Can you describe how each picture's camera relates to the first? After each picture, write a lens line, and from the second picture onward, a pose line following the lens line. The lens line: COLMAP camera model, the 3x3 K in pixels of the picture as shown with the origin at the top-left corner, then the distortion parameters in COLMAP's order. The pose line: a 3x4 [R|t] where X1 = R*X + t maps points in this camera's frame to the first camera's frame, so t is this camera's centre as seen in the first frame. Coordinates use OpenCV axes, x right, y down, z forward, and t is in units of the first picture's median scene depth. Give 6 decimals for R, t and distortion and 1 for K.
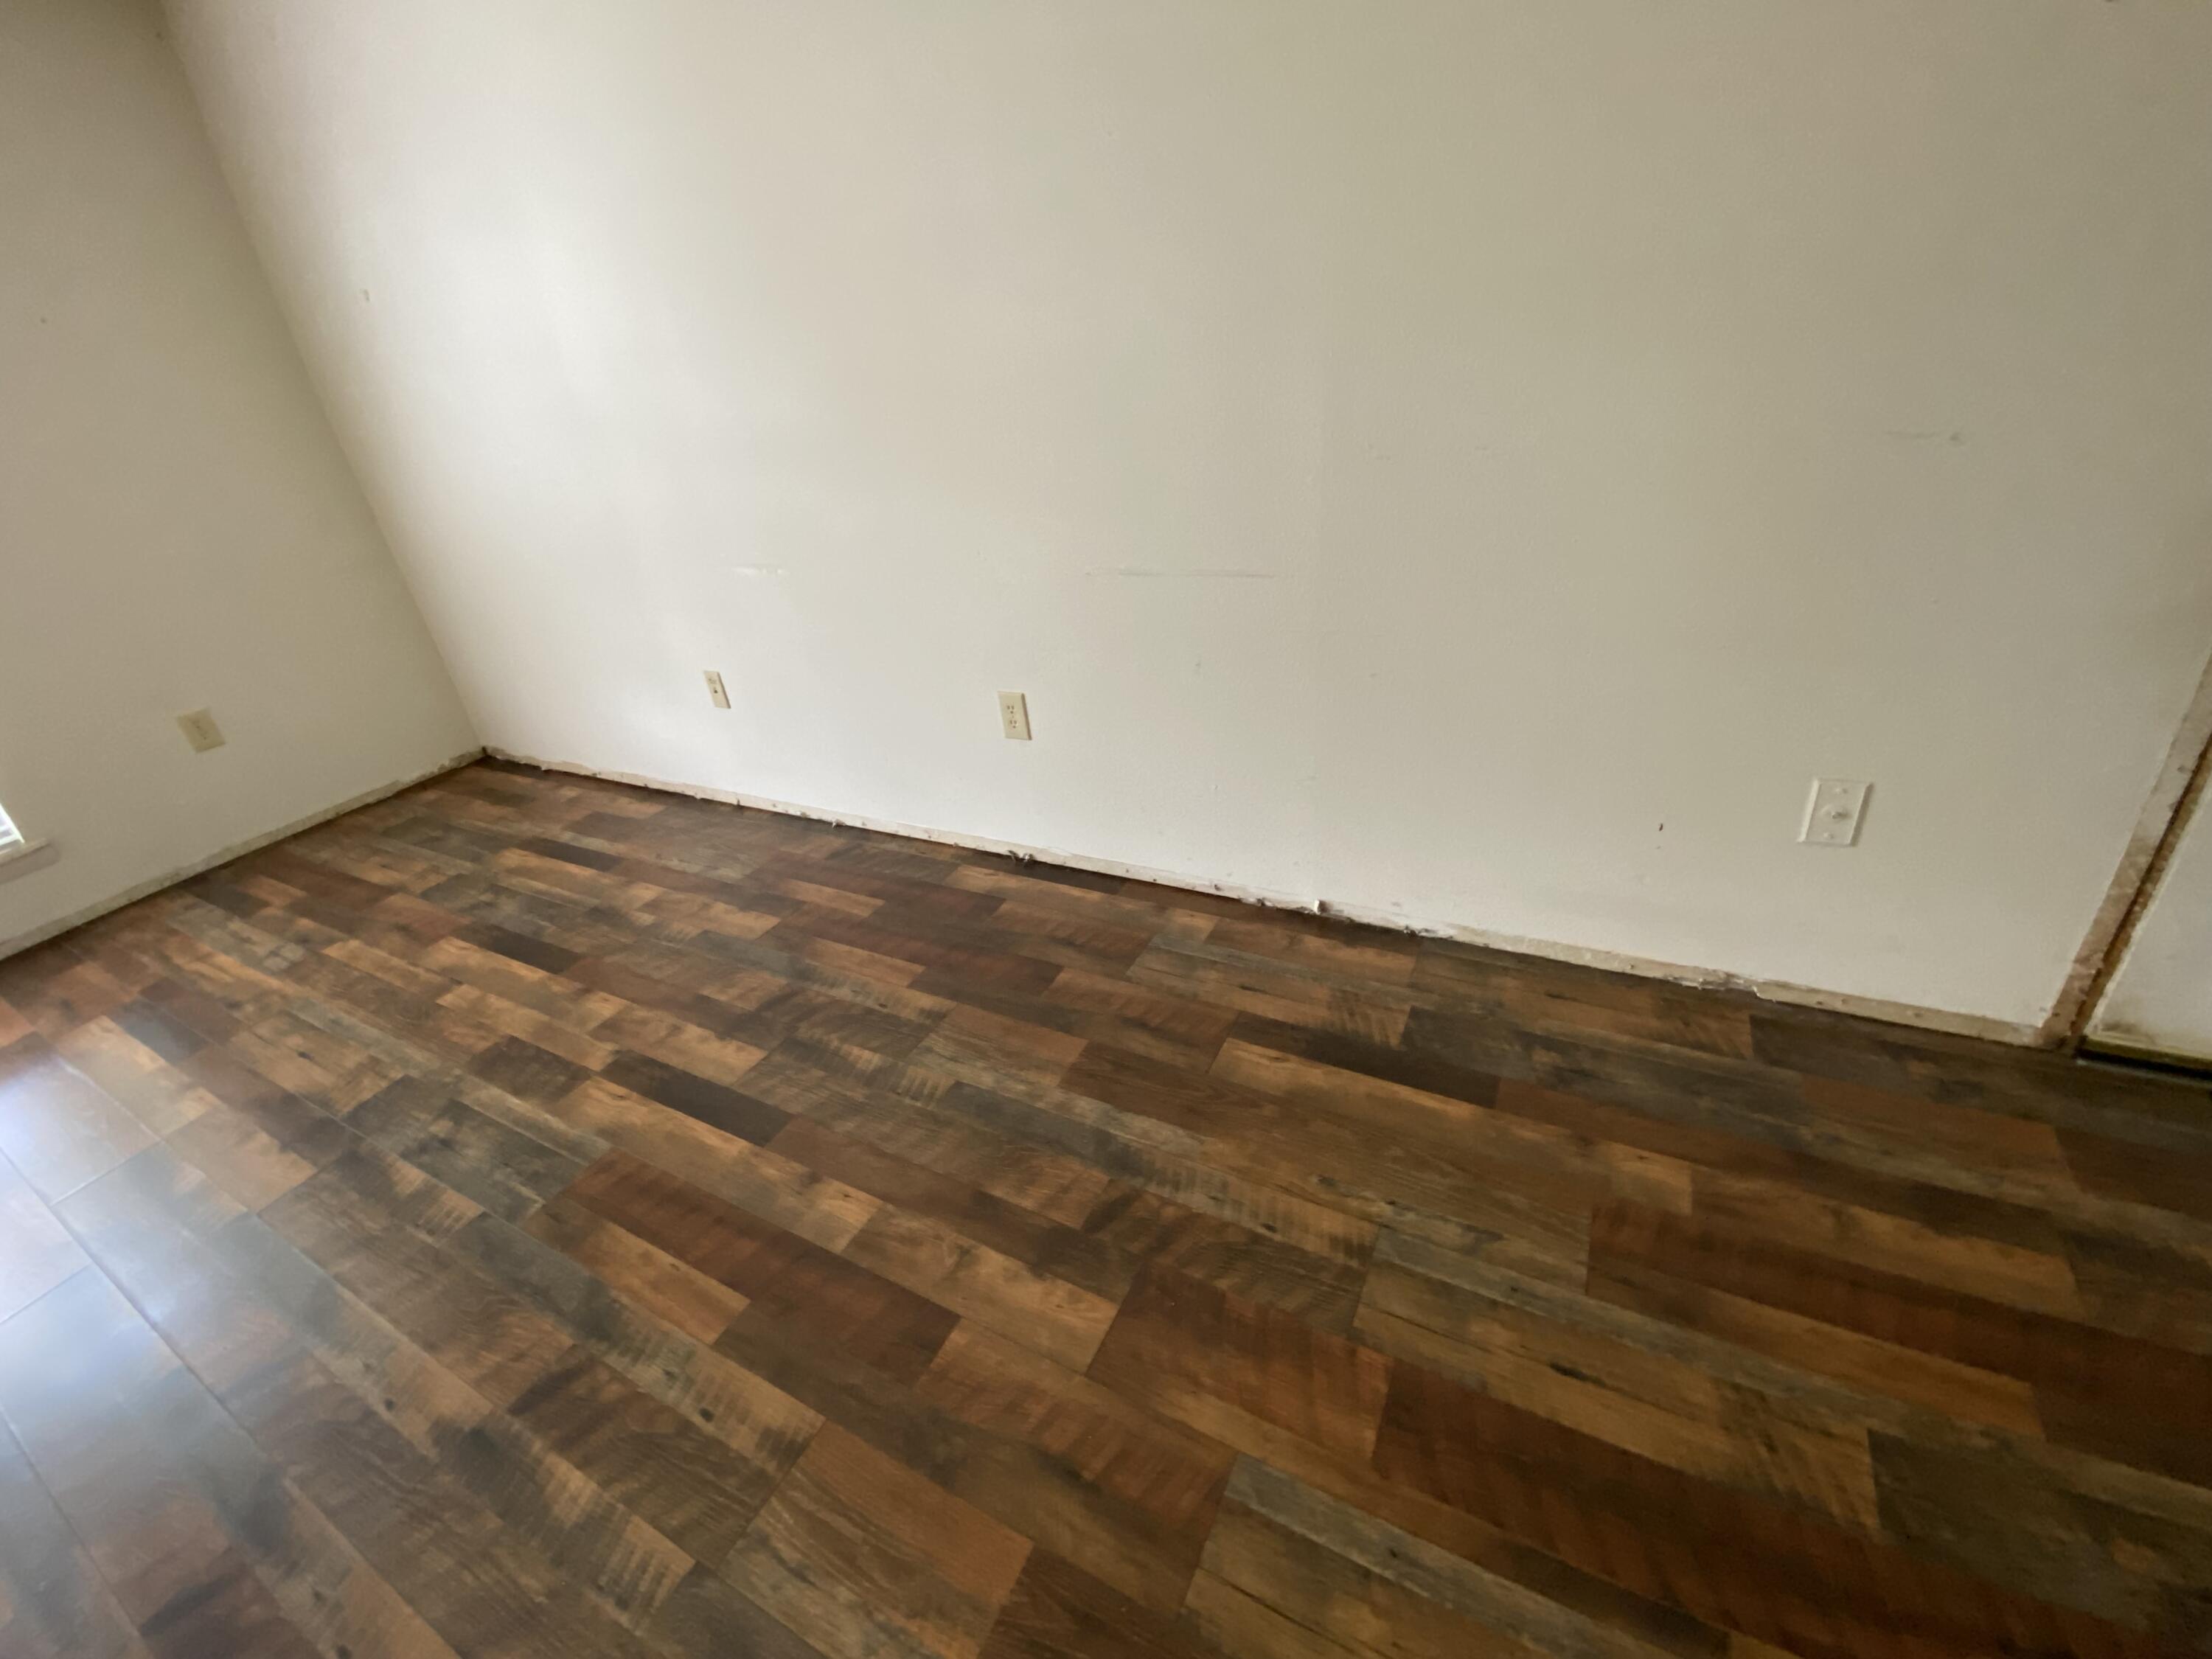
lens RADIAL K [[887.5, 0, 1098.8], [0, 887.5, 833.0], [0, 0, 1]] dist [0.017985, -0.019694]
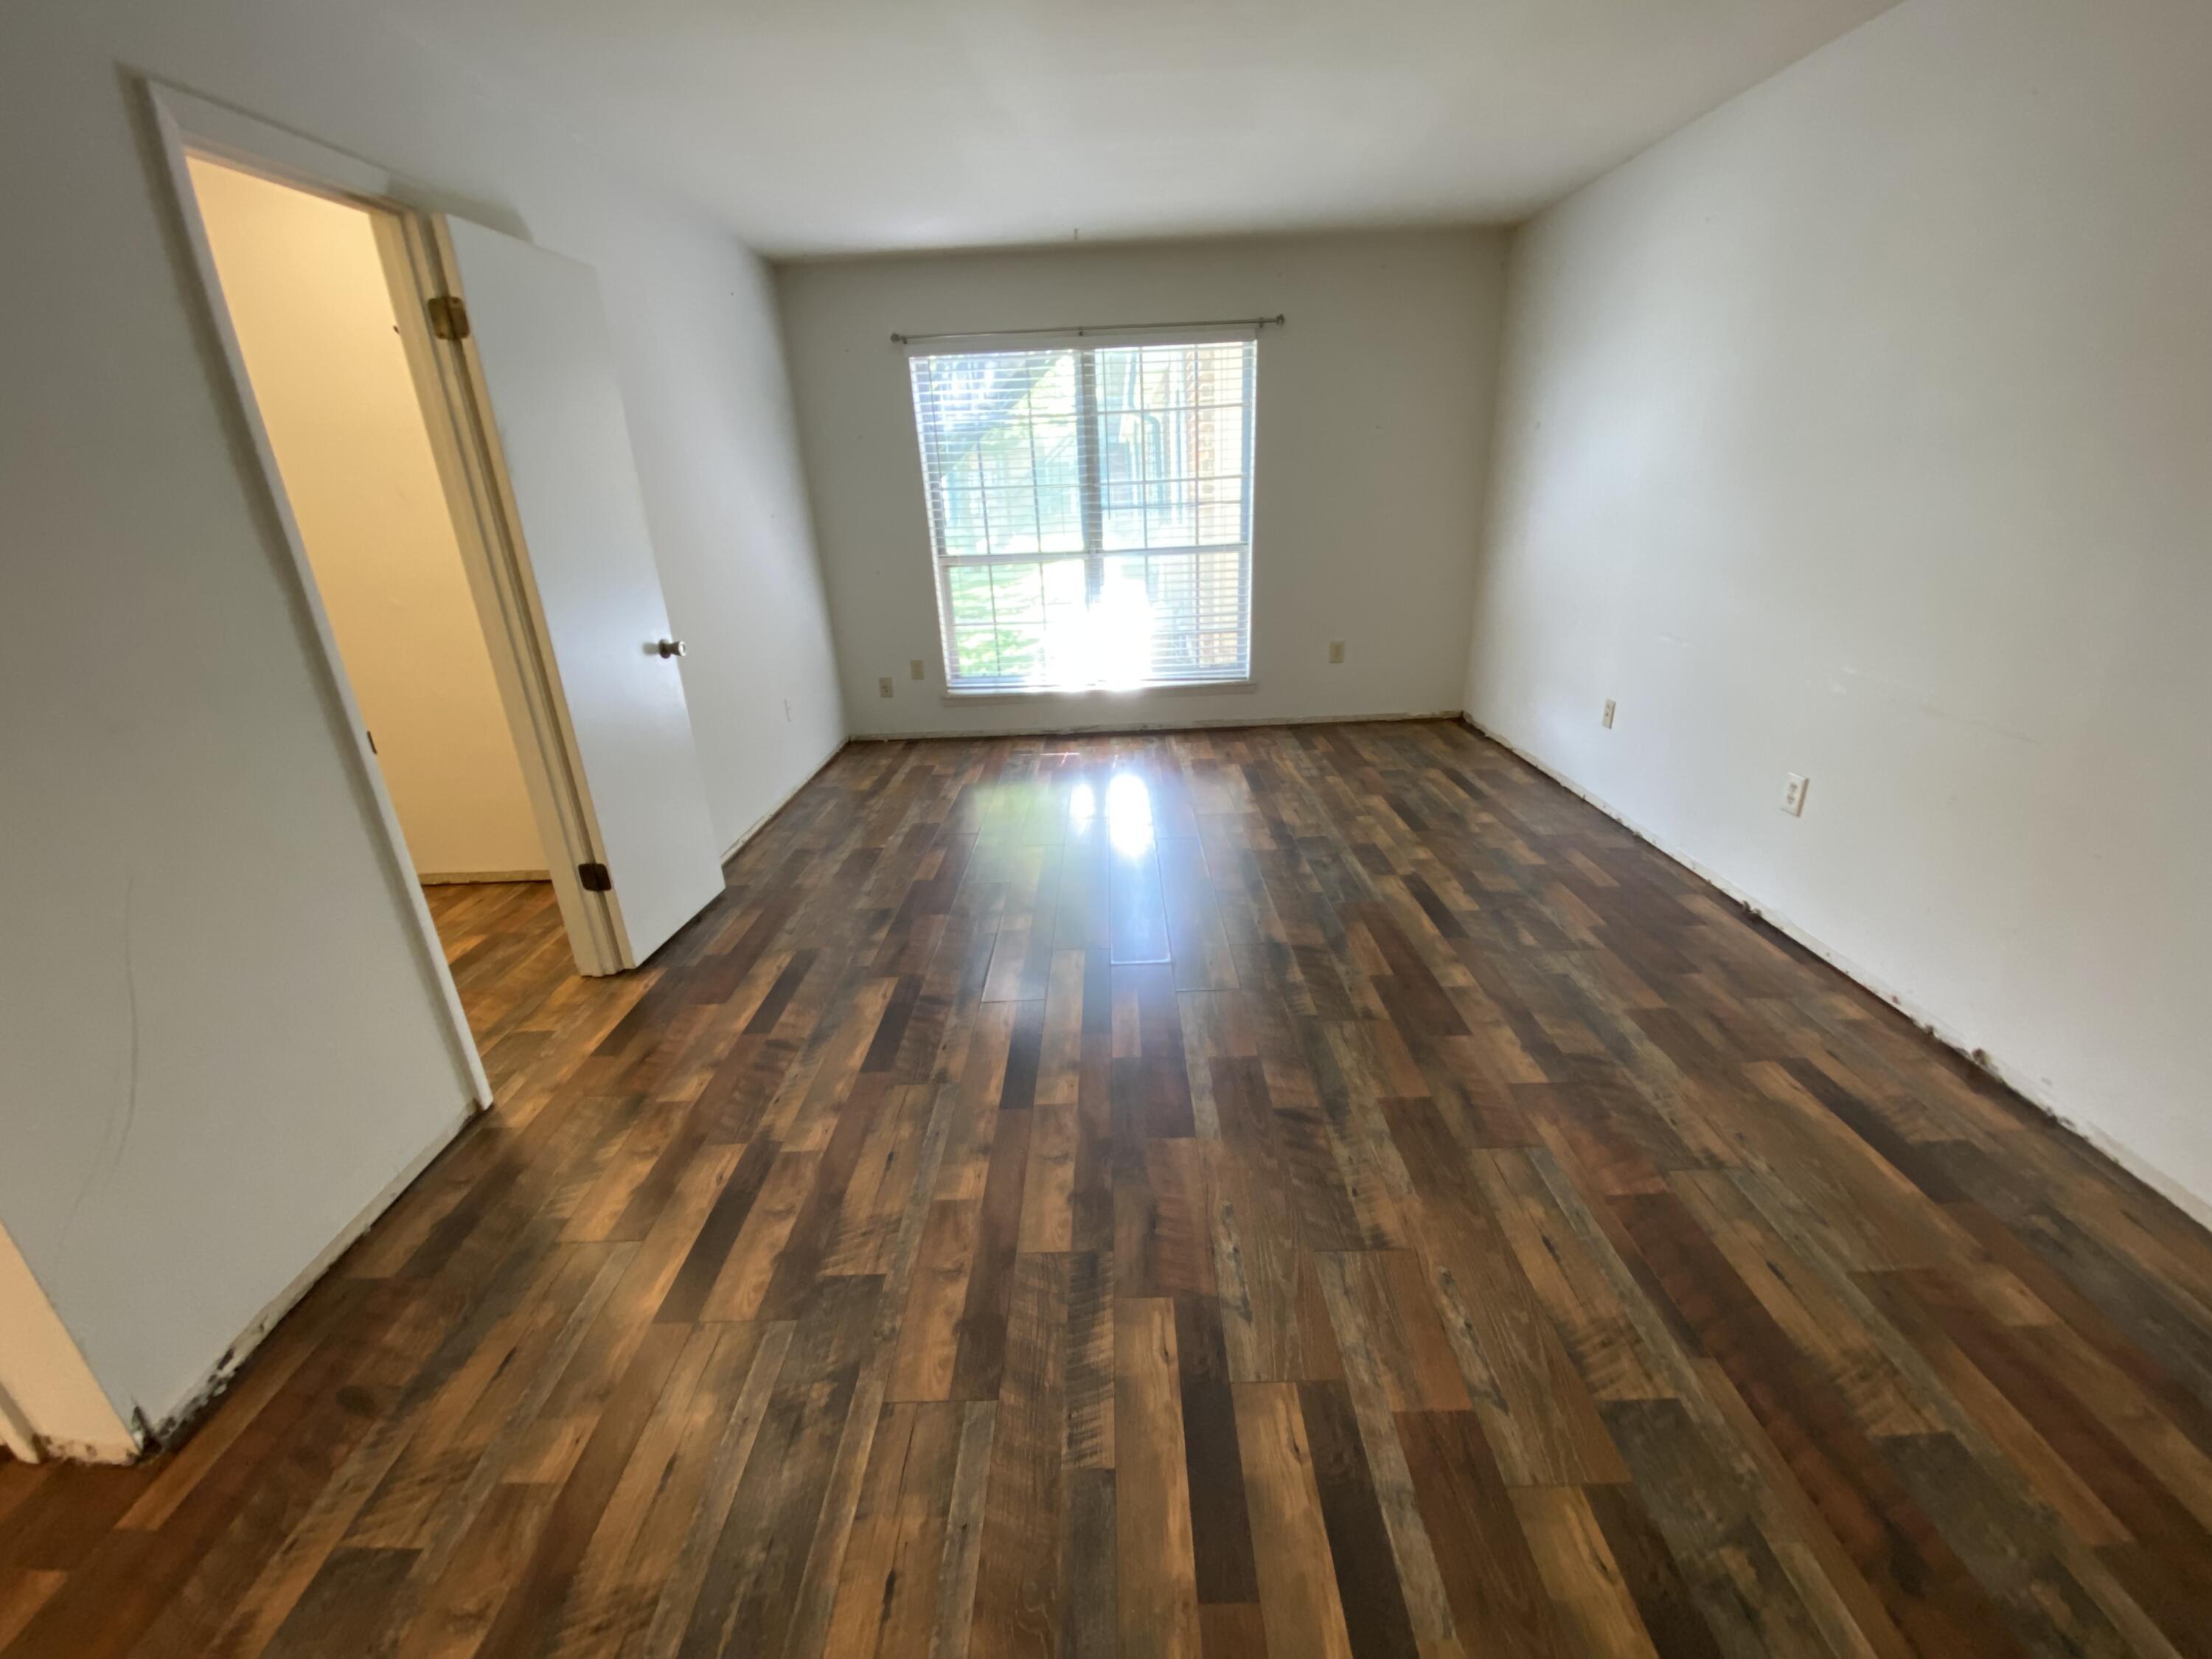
lens RADIAL K [[891.7, 0, 1106.0], [0, 891.7, 829.5], [0, 0, 1]] dist [0.019246, -0.021058]
pose [[0.471022, 0.396259, -0.788110, 0.467342], [-0.431945, 0.882594, 0.185609, 0.094116], [0.769130, 0.252995, 0.586883, -0.461813]]
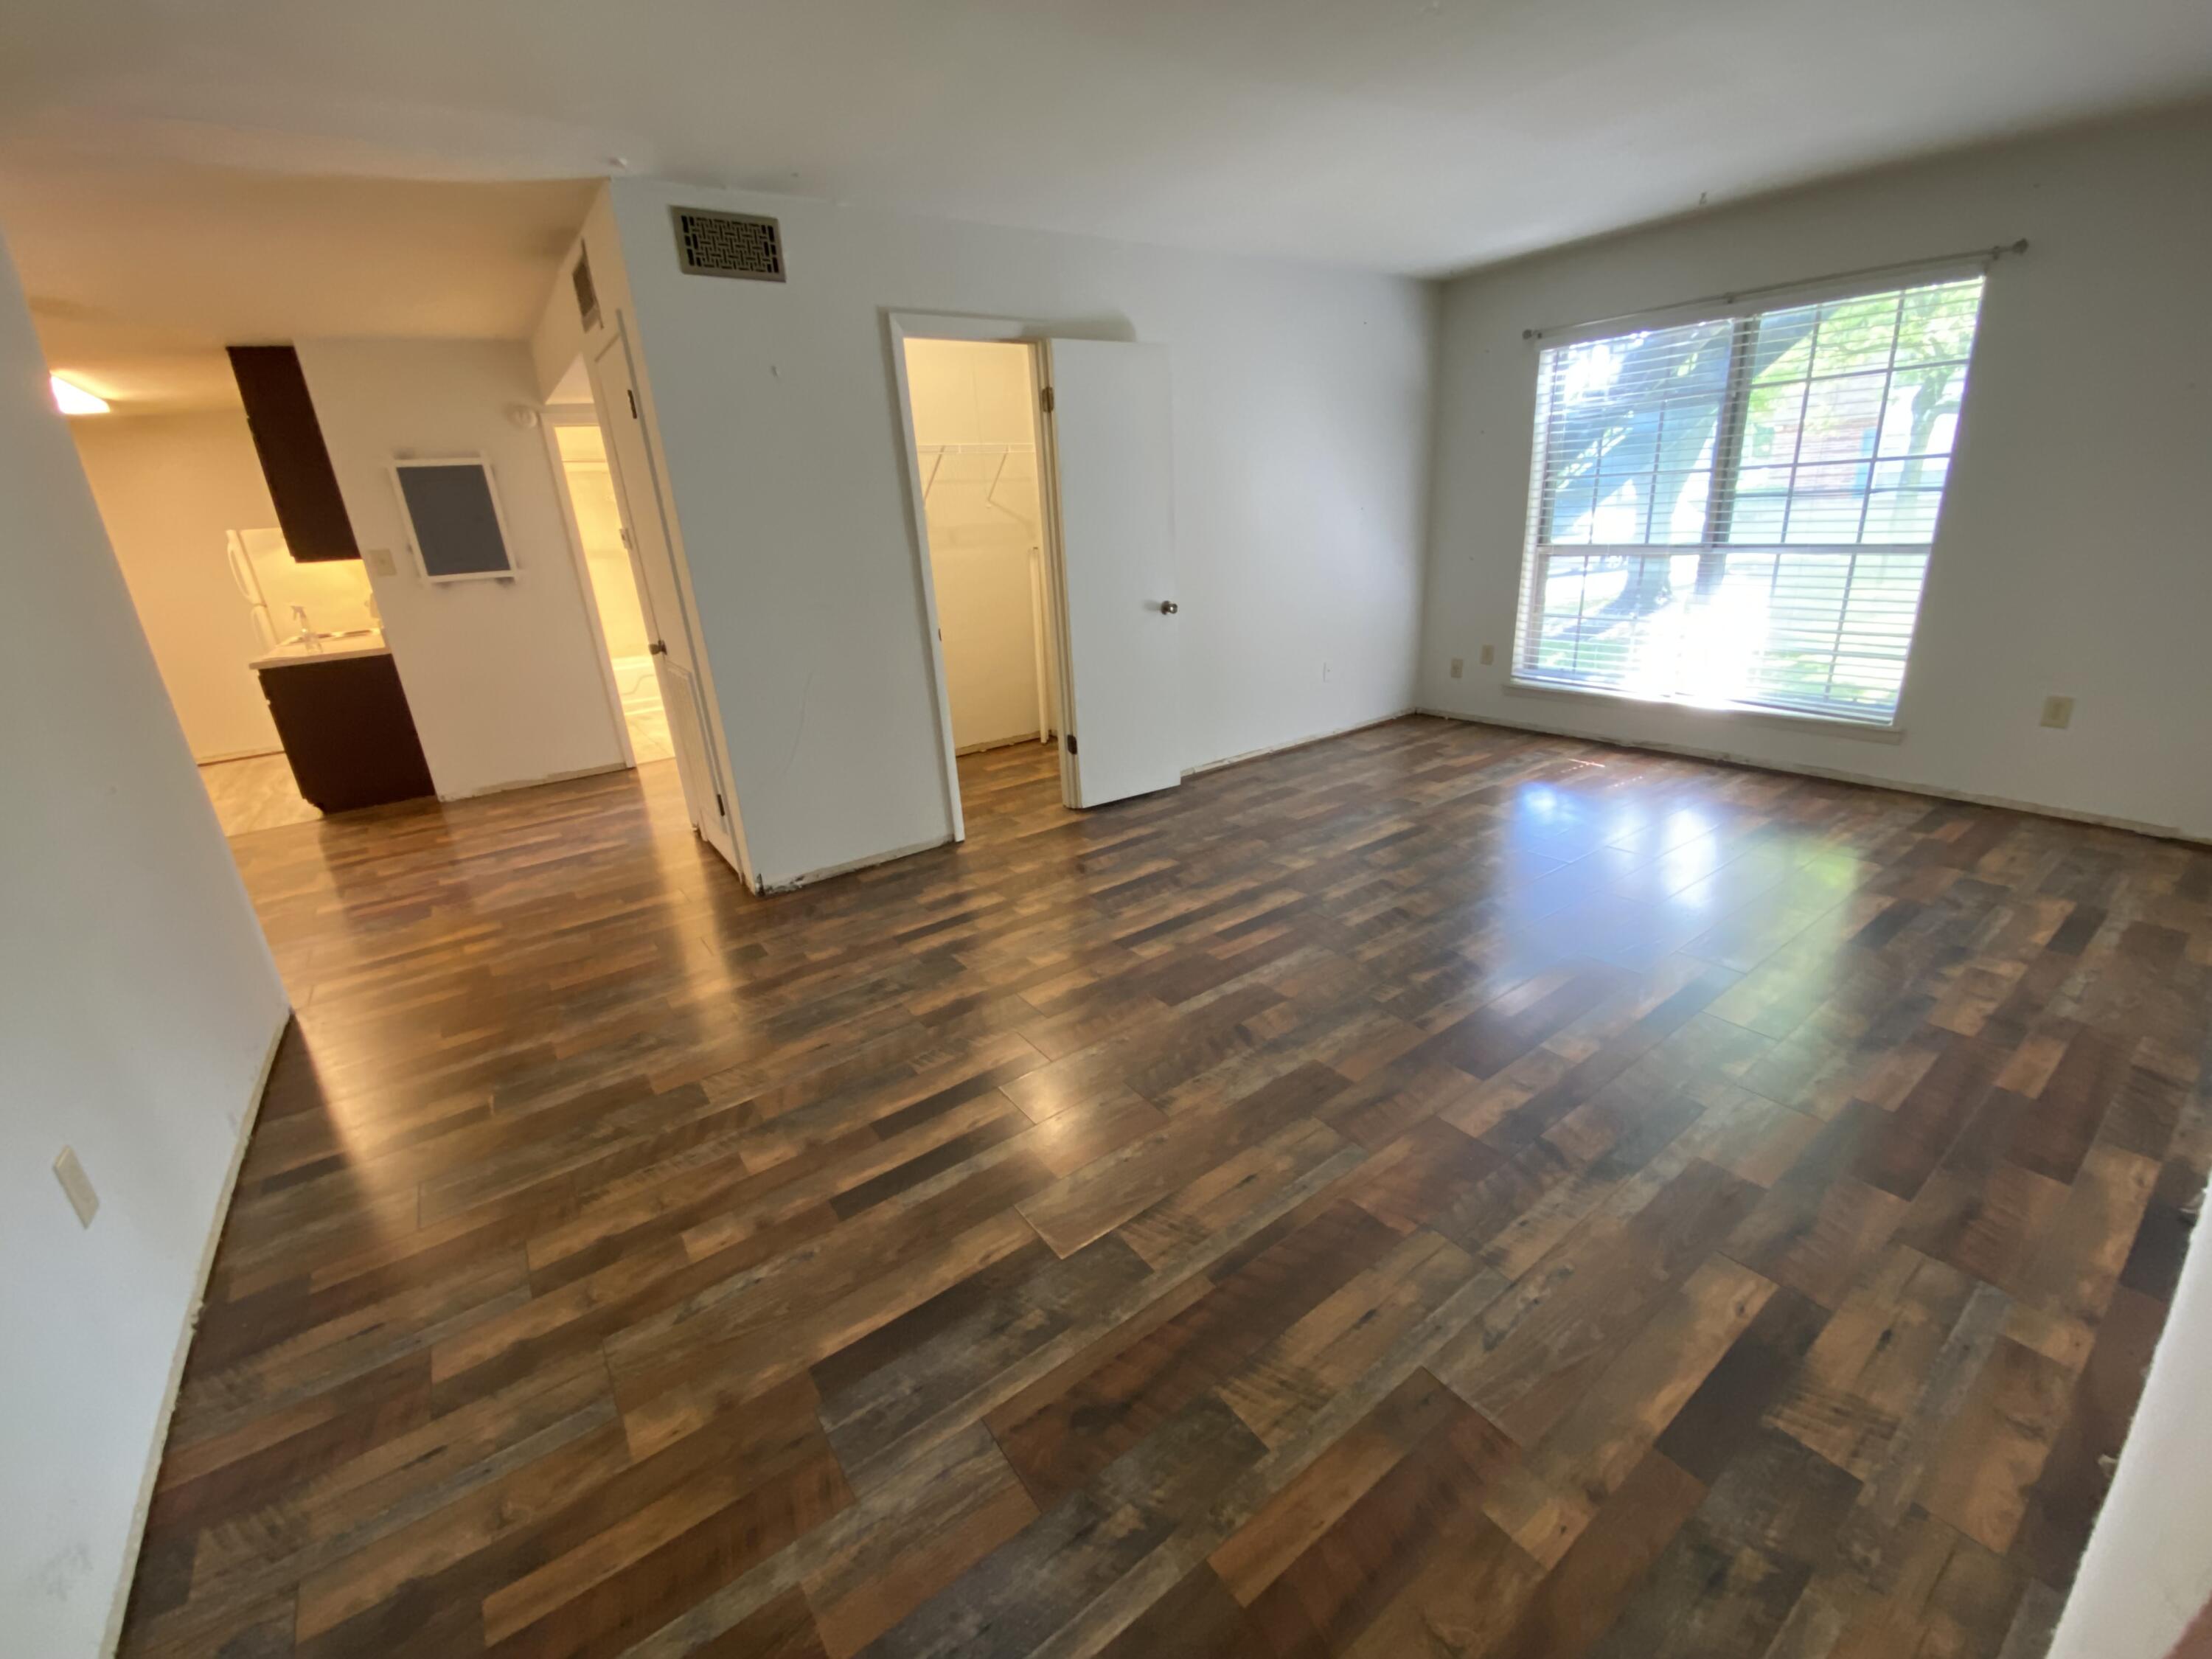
lens RADIAL K [[887.5, 0, 1098.8], [0, 887.5, 833.0], [0, 0, 1]] dist [0.017985, -0.019694]
pose [[-0.434933, 0.426052, -0.793292, 0.805650], [-0.337228, 0.739801, 0.582213, -0.339790], [0.834931, 0.520744, -0.178087, 0.266592]]
